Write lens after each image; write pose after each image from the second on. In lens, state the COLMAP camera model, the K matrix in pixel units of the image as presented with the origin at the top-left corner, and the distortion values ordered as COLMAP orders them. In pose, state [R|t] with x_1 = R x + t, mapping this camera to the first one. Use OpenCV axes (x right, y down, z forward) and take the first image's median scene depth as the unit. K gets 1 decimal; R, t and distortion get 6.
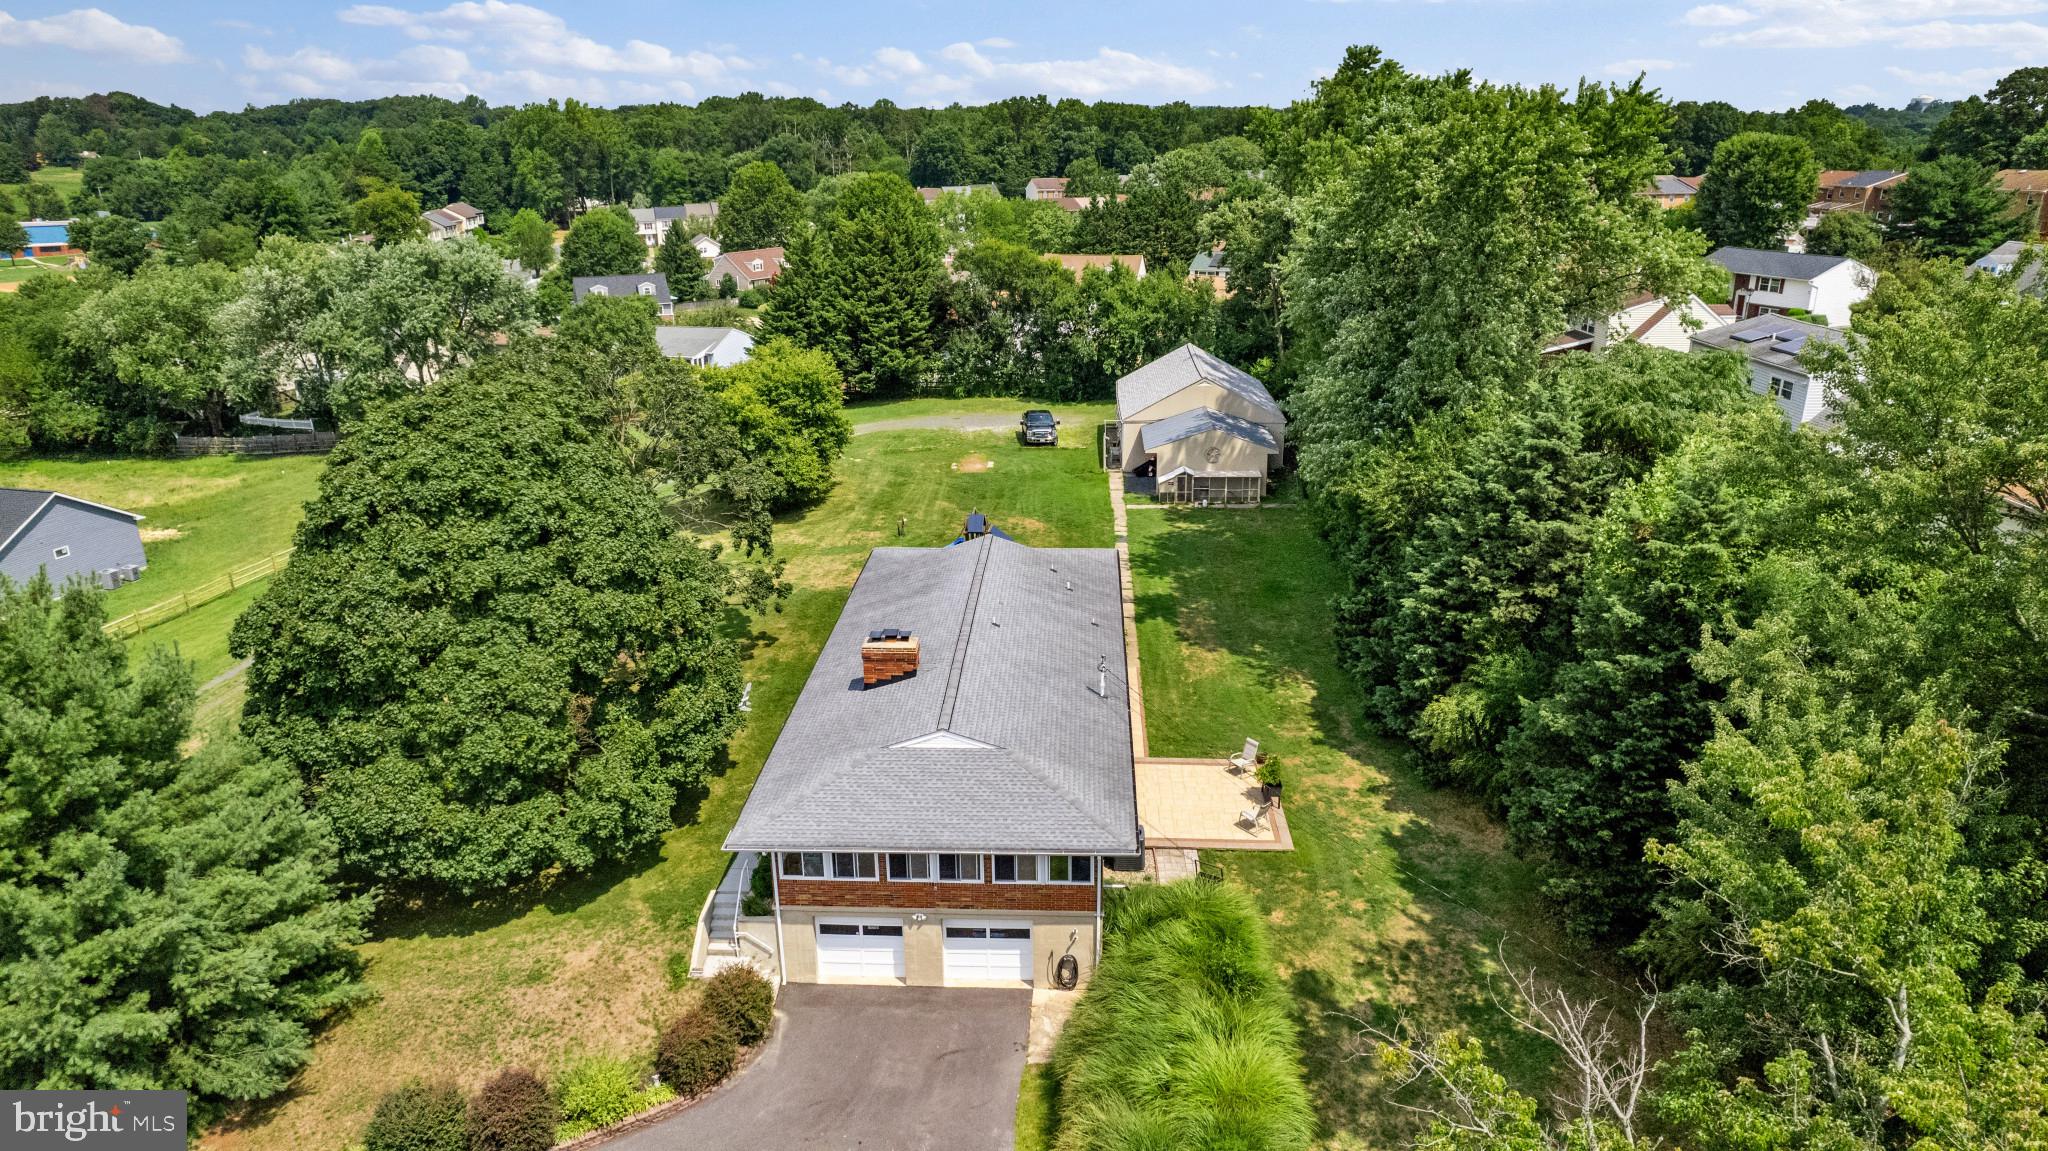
lens RADIAL K [[1309.3, 0, 1024.3], [0, 1309.3, 573.8], [0, 0, 1]] dist [-0.040998, 0.004986]
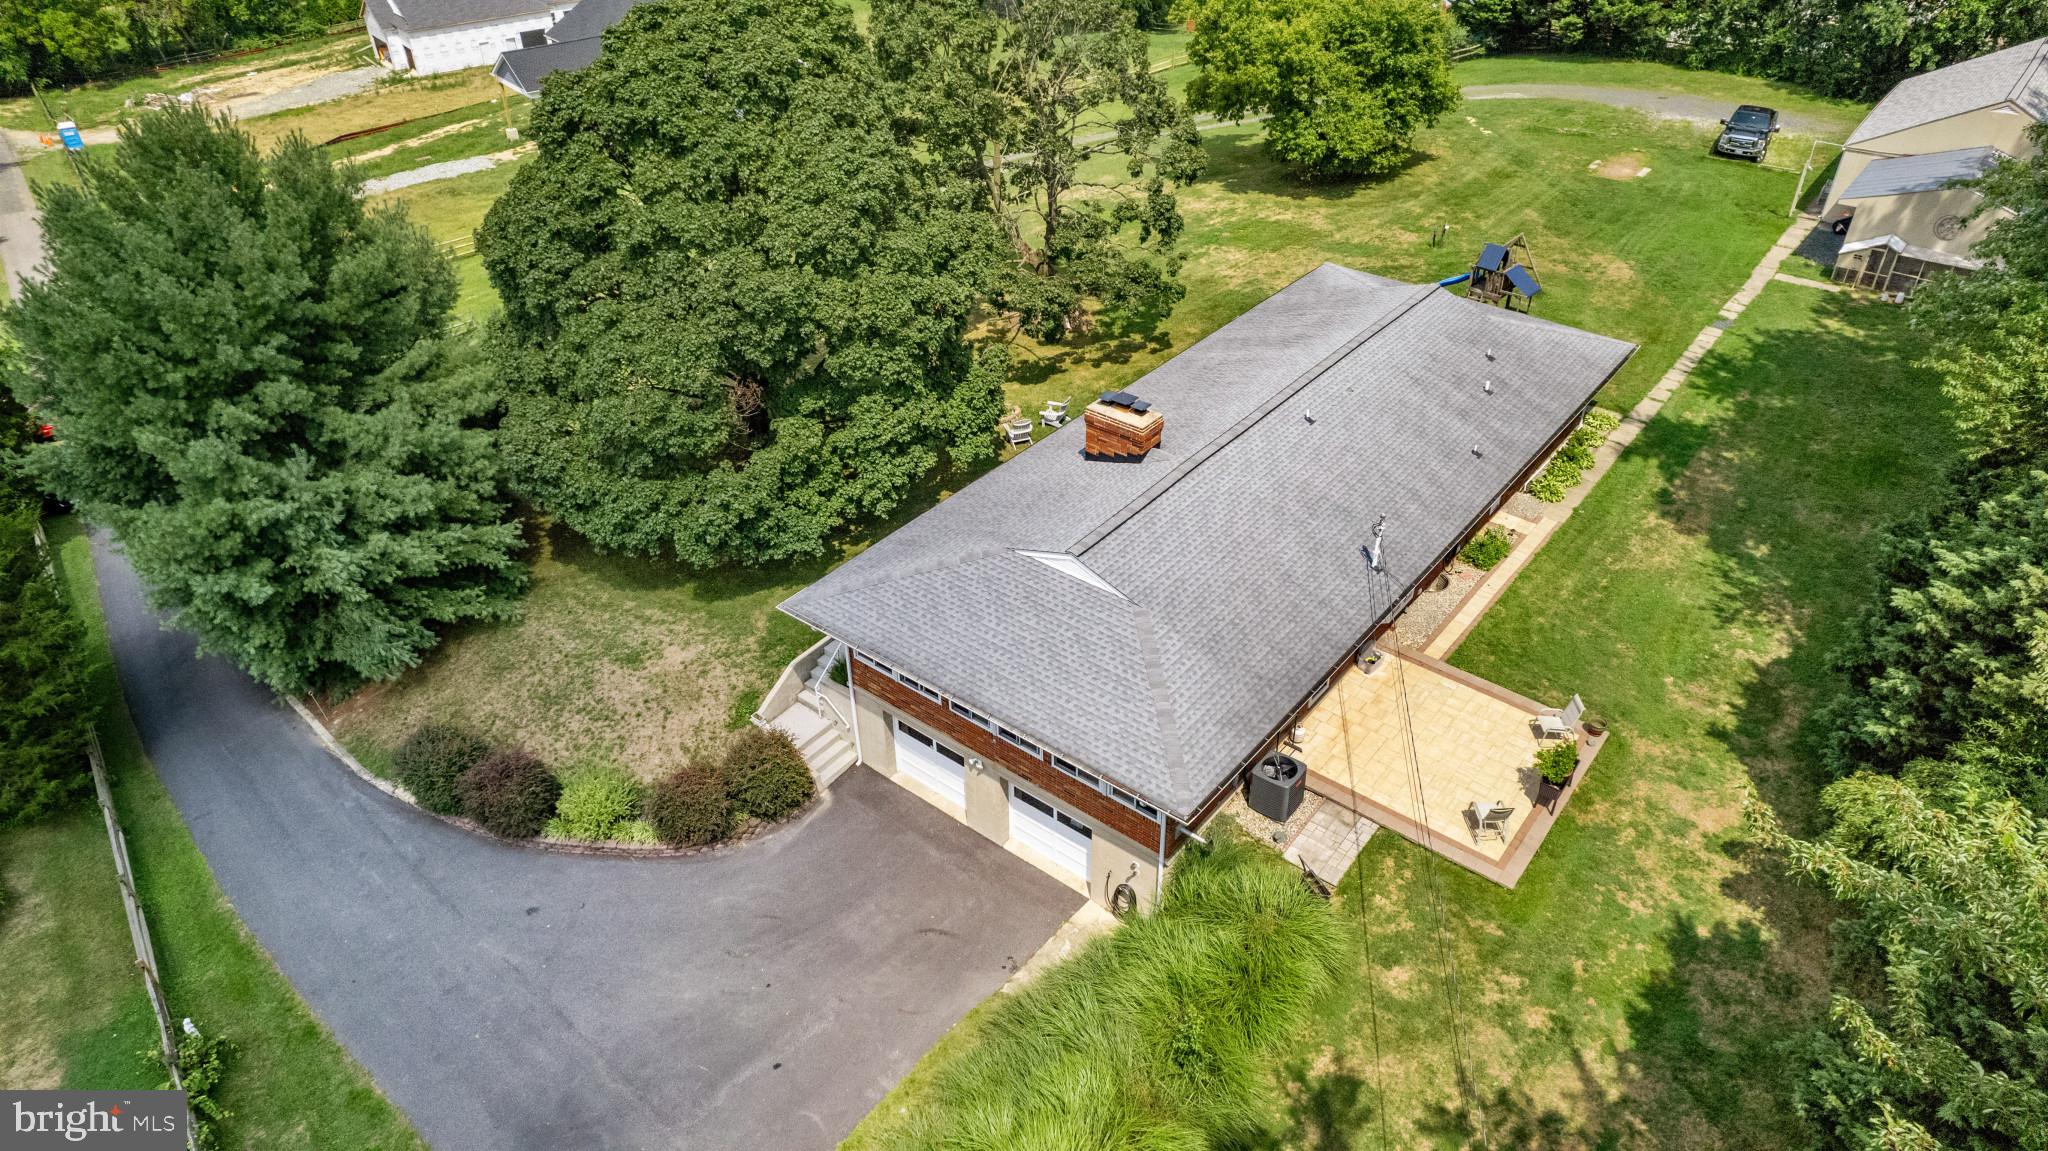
lens RADIAL K [[1309.3, 0, 1035.3], [0, 1309.3, 575.3], [0, 0, 1]] dist [-0.040998, 0.004986]
pose [[0.808973, 0.341235, -0.478666, 0.256861], [-0.190387, 0.922472, 0.335854, -0.107231], [0.556162, -0.180565, 0.811222, 0.330926]]
